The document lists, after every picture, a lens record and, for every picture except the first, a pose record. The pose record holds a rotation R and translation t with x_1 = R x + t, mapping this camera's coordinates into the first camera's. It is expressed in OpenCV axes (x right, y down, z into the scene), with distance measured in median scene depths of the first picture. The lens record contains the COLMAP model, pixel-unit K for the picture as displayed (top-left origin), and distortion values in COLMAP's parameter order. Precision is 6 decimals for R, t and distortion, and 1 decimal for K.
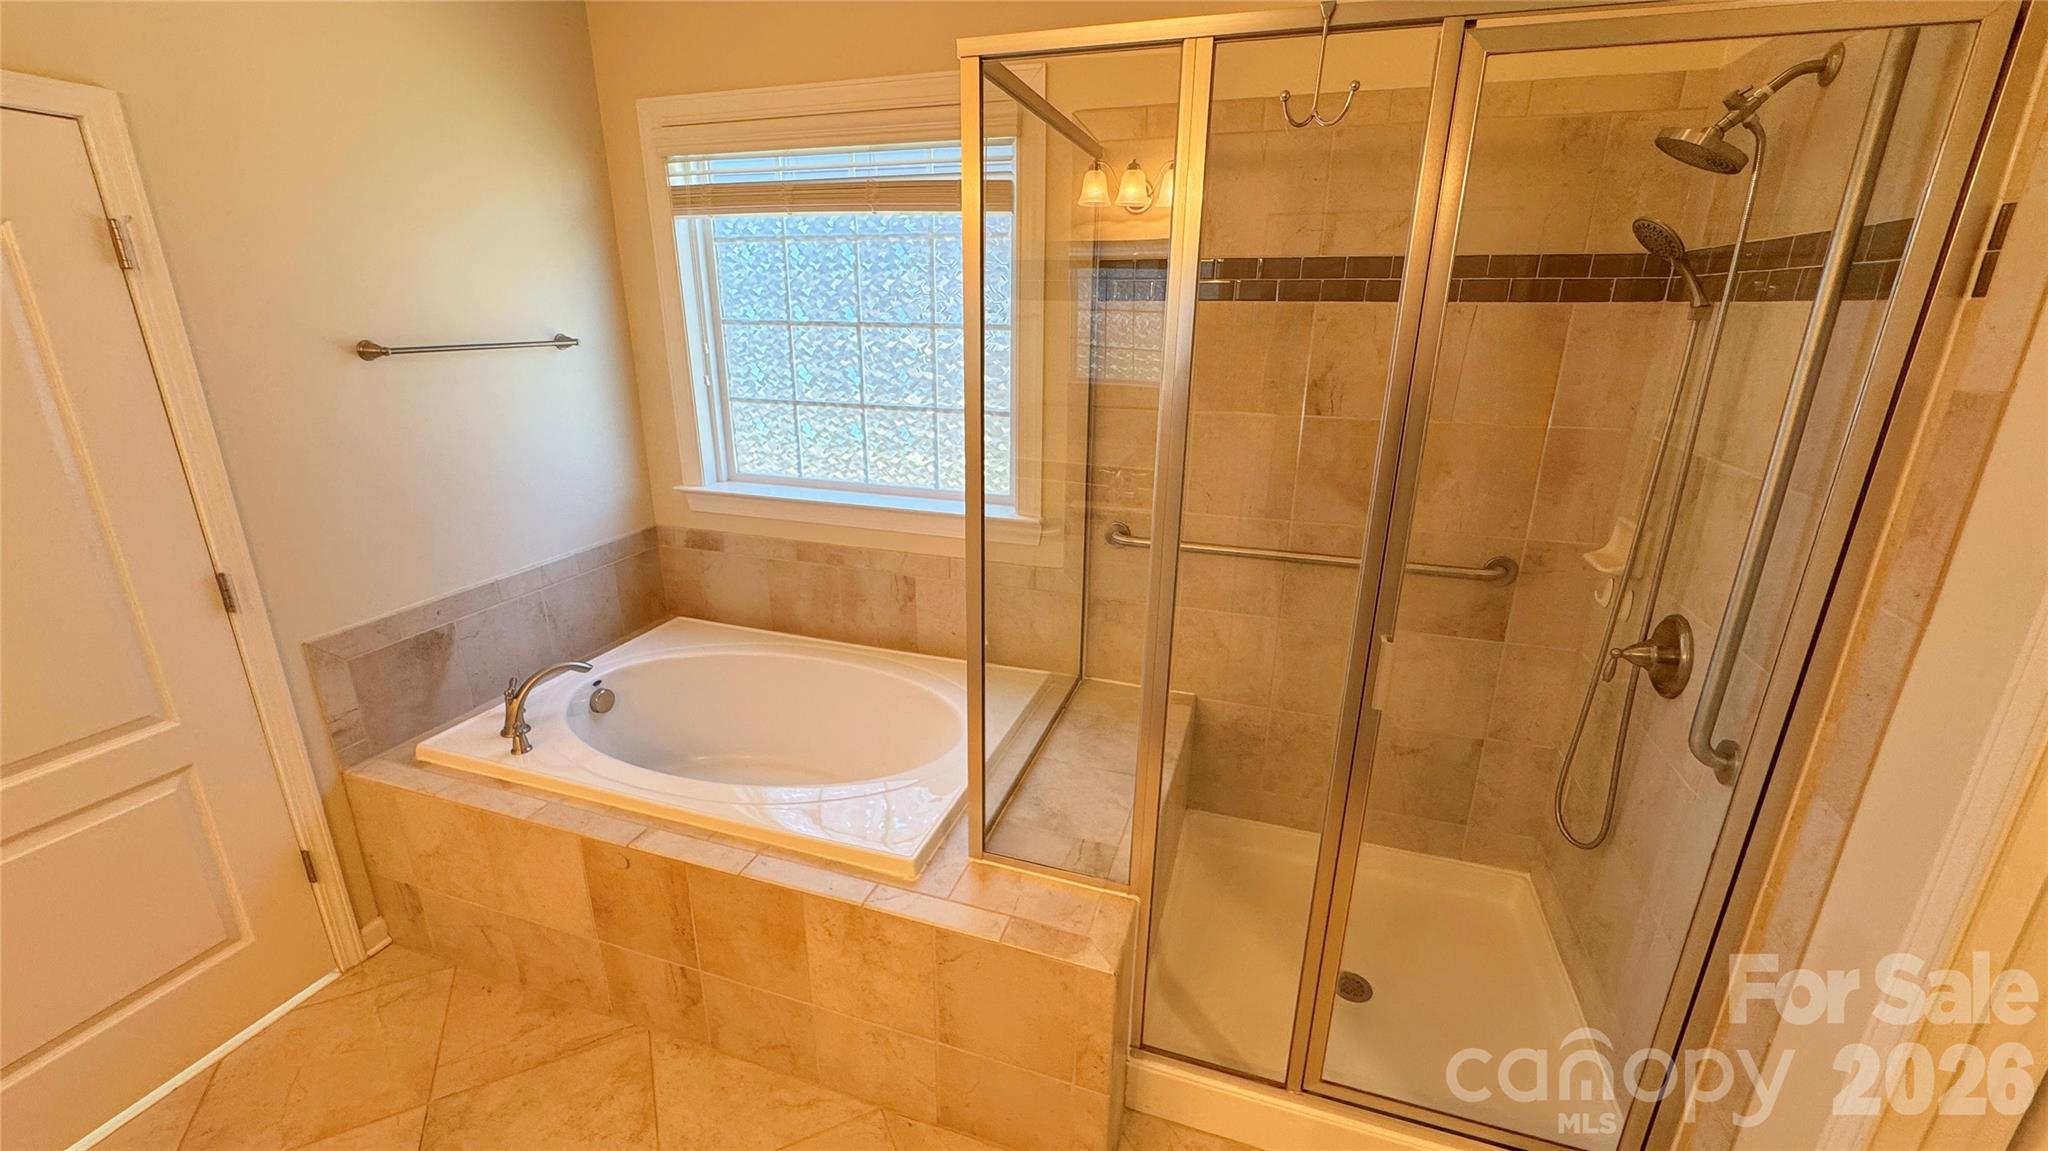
lens RADIAL K [[820.1, 0, 1016.1], [0, 820.1, 575.8], [0, 0, 1]] dist [-0.004722, 0.000915]
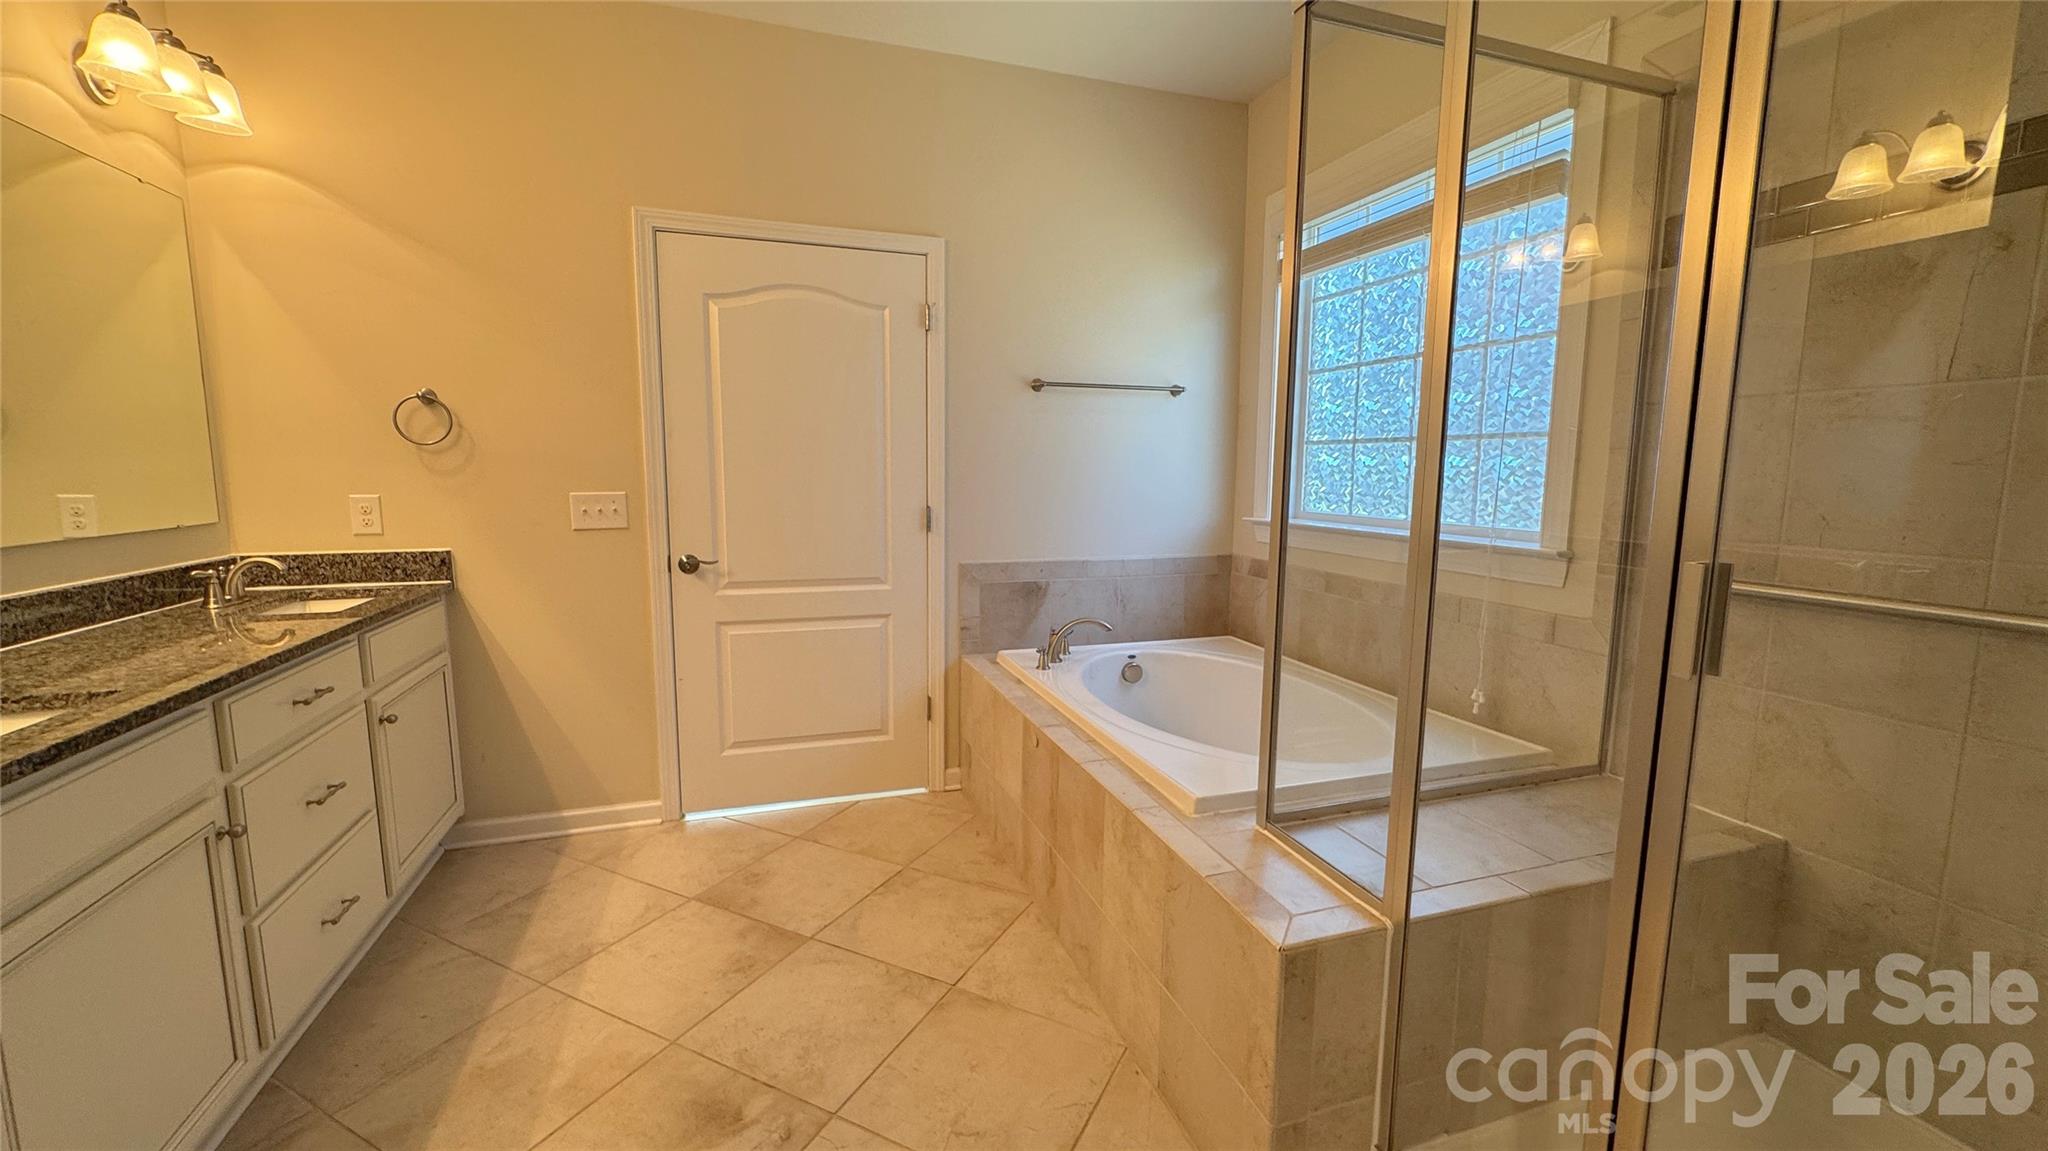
lens RADIAL K [[820.1, 0, 1017.4], [0, 820.1, 572.4], [0, 0, 1]] dist [-0.004722, 0.000915]
pose [[0.596105, 0.100728, -0.796563, 0.422835], [-0.255650, 0.964277, -0.069379, 0.171369], [0.761119, 0.244998, 0.600561, 0.139112]]
